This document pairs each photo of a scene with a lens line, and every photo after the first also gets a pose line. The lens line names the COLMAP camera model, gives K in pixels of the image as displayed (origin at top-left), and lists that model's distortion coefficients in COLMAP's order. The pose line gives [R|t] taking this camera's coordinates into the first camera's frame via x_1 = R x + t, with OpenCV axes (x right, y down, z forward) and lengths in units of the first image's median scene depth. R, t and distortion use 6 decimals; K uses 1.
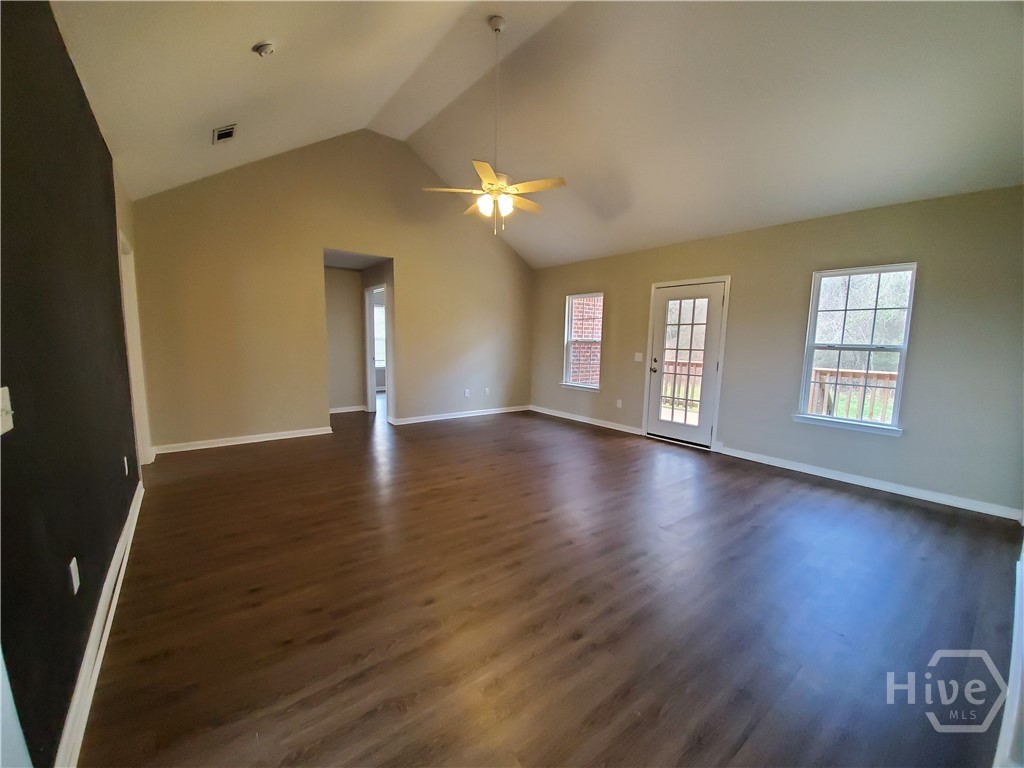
lens RADIAL K [[403.7, 0, 511.0], [0, 403.7, 388.2], [0, 0, 1]] dist [0.012330, -0.017016]
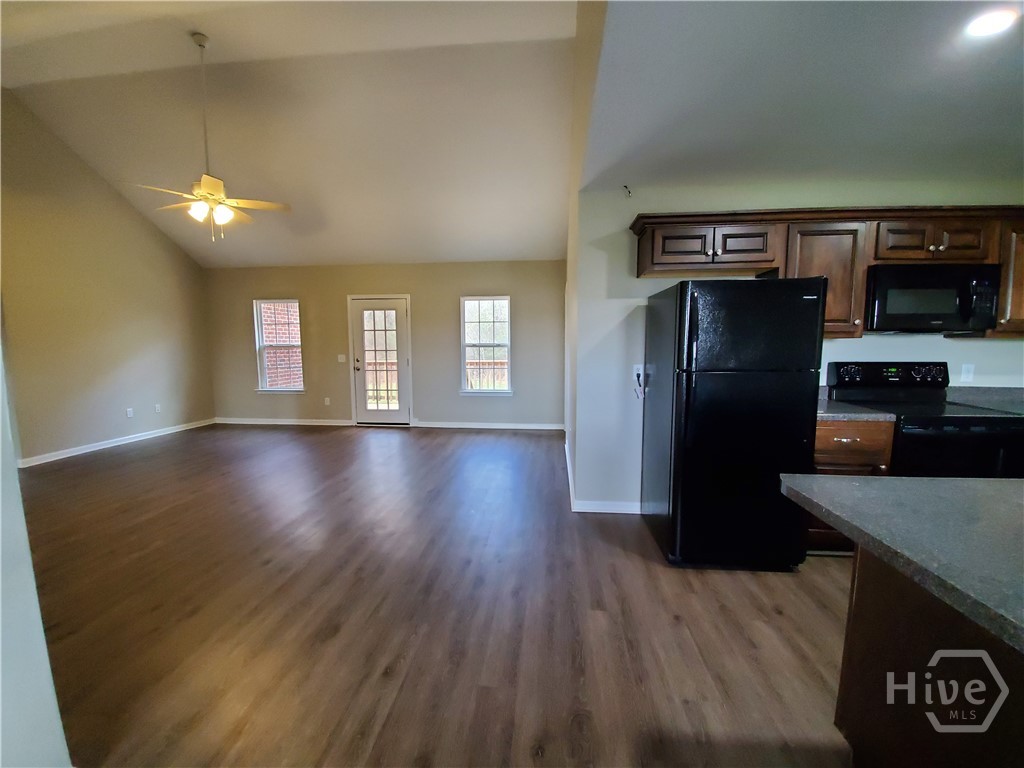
lens RADIAL K [[403.7, 0, 511.0], [0, 403.7, 388.2], [0, 0, 1]] dist [0.012330, -0.017016]
pose [[0.691546, -0.098789, 0.715545, -0.193617], [0.104250, 0.993882, 0.036464, 0.016214], [-0.714770, 0.049379, 0.697614, -0.146950]]
